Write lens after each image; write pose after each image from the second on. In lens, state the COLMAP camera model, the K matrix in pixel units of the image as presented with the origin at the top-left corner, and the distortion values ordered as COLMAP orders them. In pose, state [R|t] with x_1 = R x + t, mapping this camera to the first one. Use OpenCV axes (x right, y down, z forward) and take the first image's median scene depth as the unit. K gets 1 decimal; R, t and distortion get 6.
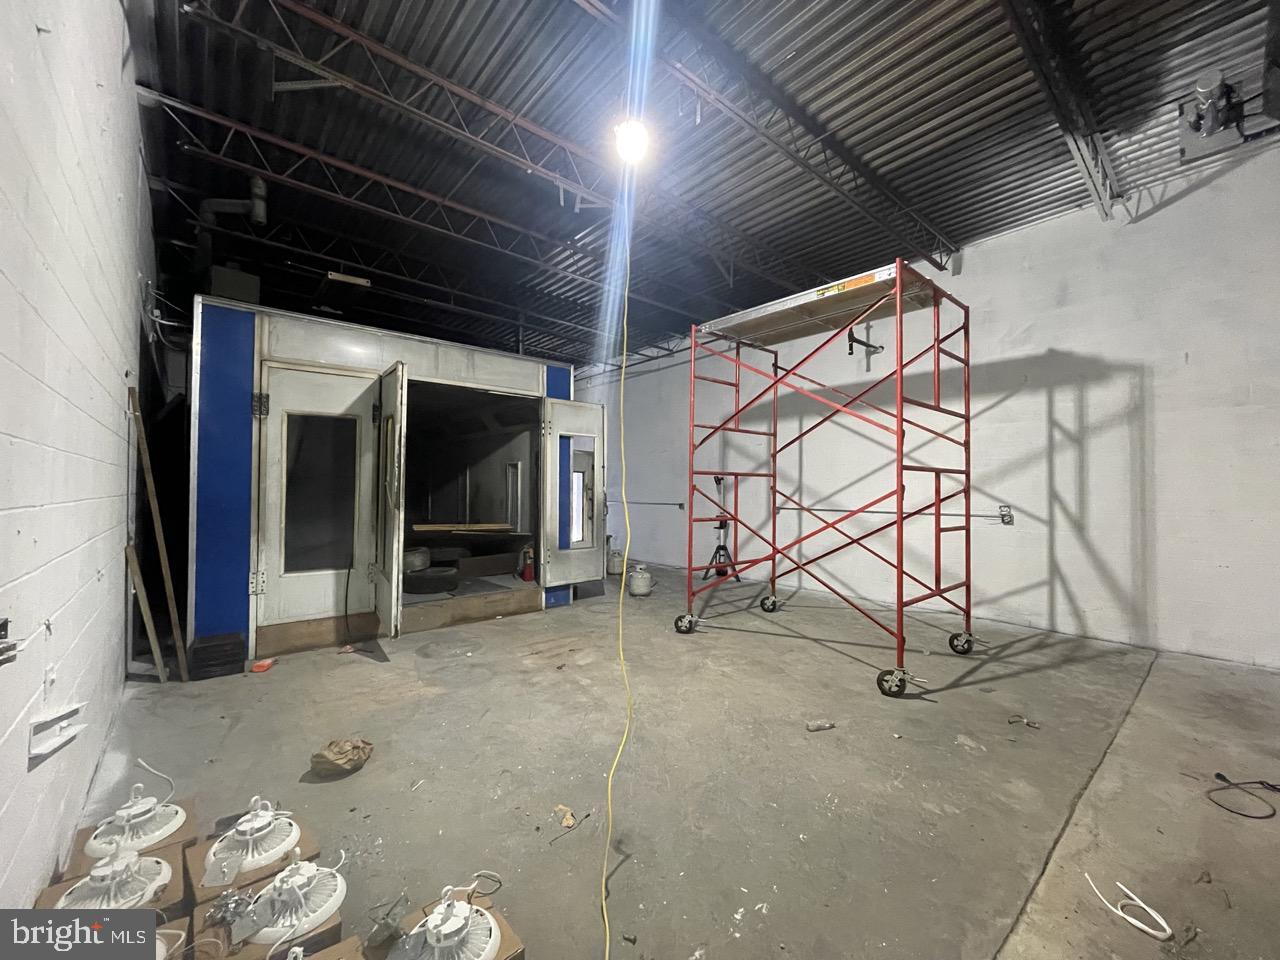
lens RADIAL K [[526.1, 0, 642.0], [0, 526.1, 483.1], [0, 0, 1]] dist [-0.003206, 0.000421]
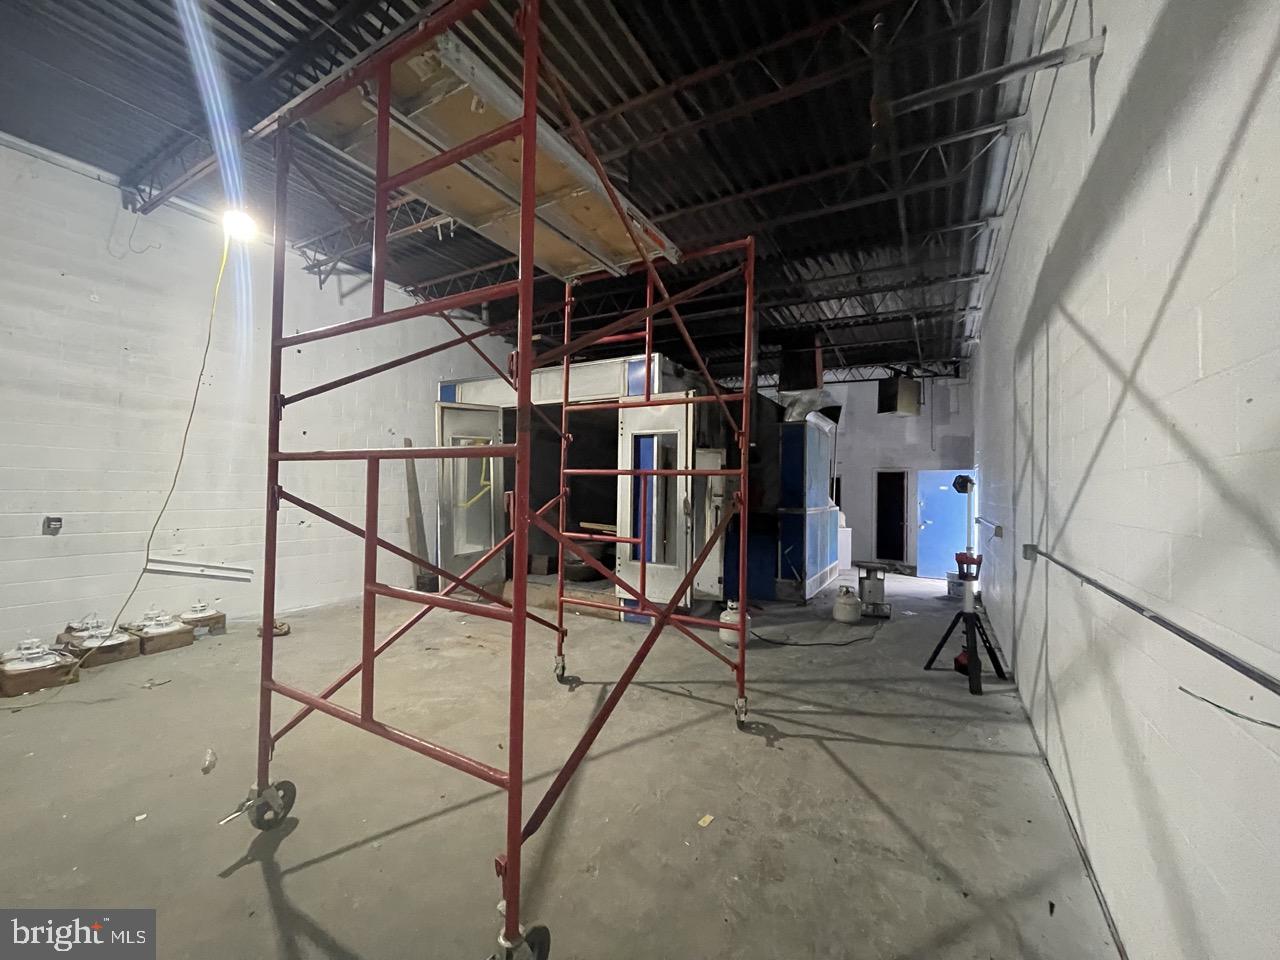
lens RADIAL K [[526.1, 0, 636.0], [0, 526.1, 479.3], [0, 0, 1]] dist [-0.003206, 0.000421]
pose [[0.306920, -0.015366, -0.951611, 0.985238], [-0.006037, 0.999818, -0.018092, 0.003910], [0.951716, 0.011298, 0.306771, 0.994848]]
